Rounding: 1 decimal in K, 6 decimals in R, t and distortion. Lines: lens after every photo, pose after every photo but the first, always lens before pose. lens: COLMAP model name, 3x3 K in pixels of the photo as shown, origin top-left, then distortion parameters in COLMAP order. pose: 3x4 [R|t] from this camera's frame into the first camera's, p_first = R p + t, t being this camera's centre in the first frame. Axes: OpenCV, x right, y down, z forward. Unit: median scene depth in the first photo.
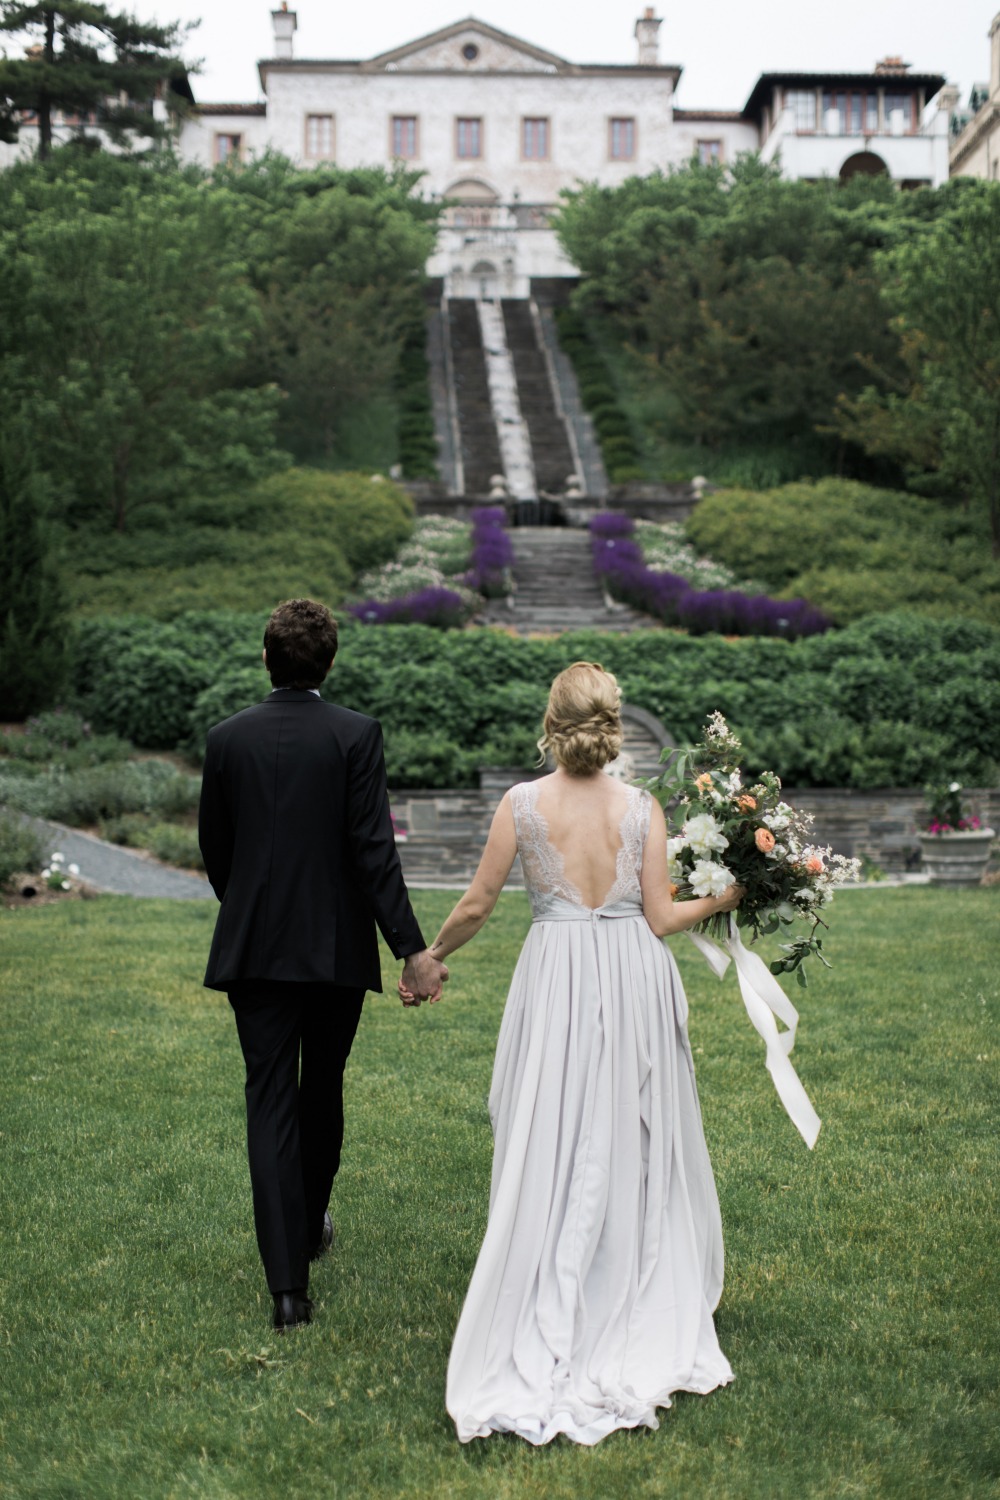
lens RADIAL K [[2287.6, 0, 485.0], [0, 2287.6, 799.2], [0, 0, 1]] dist [0.022928, -0.025660]
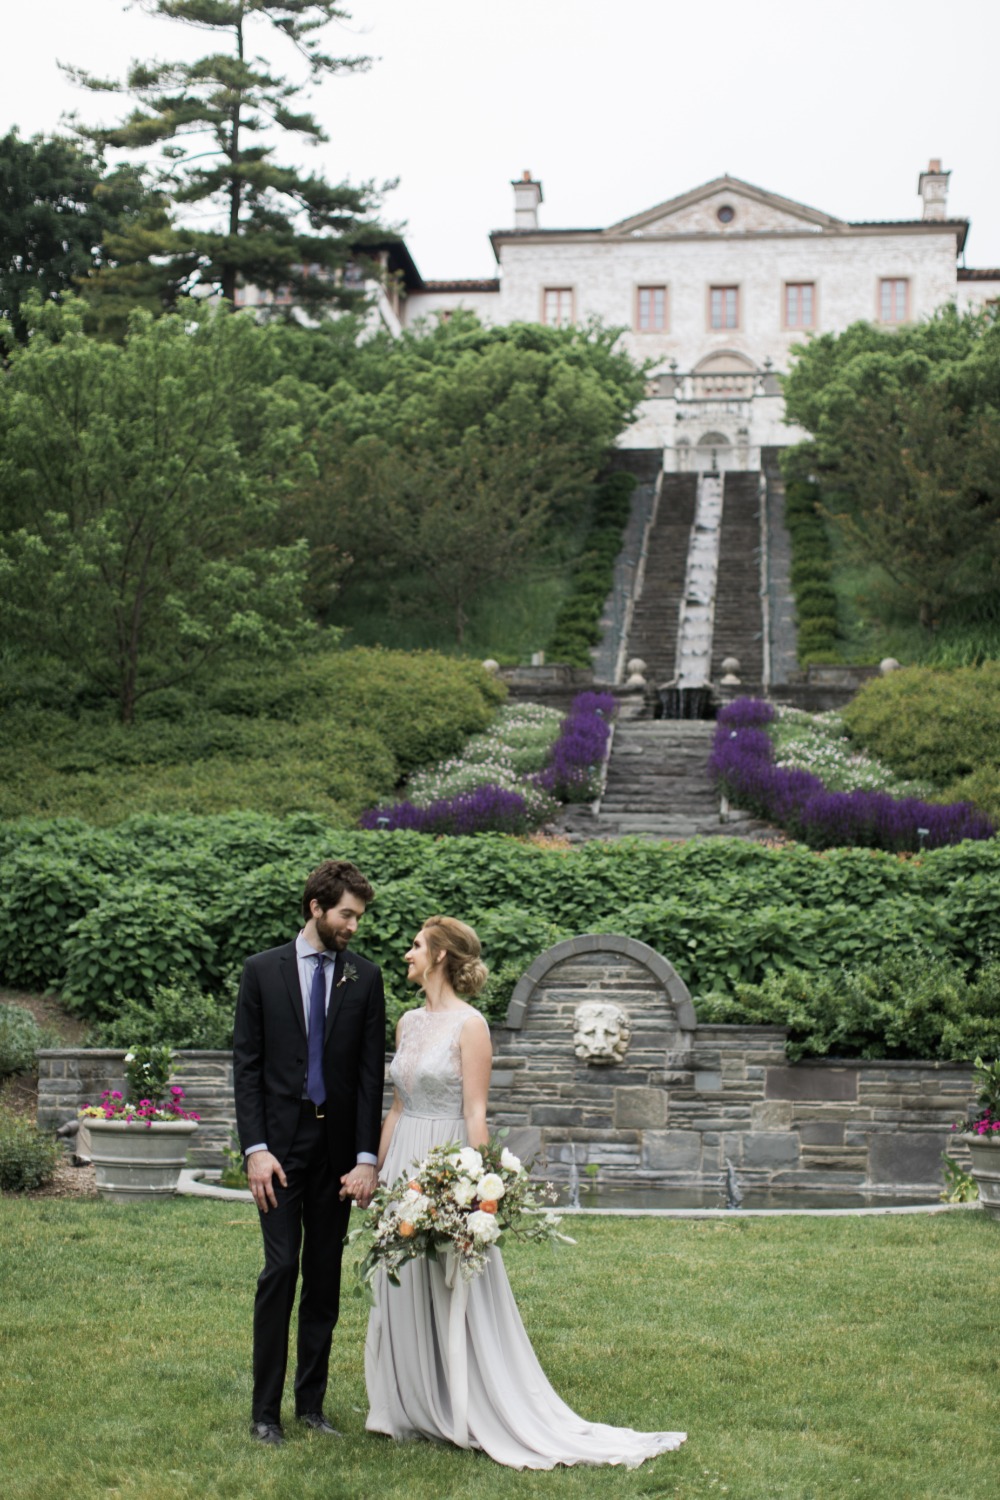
lens RADIAL K [[2361.1, 0, 500.0], [0, 2361.1, 750.0], [0, 0, 1]] dist [0.003344, 0.022549]
pose [[0.985267, -0.003751, -0.170980, 0.114290], [-0.017605, 0.992223, -0.123218, -0.005430], [0.170112, 0.124413, 0.977539, 0.197247]]
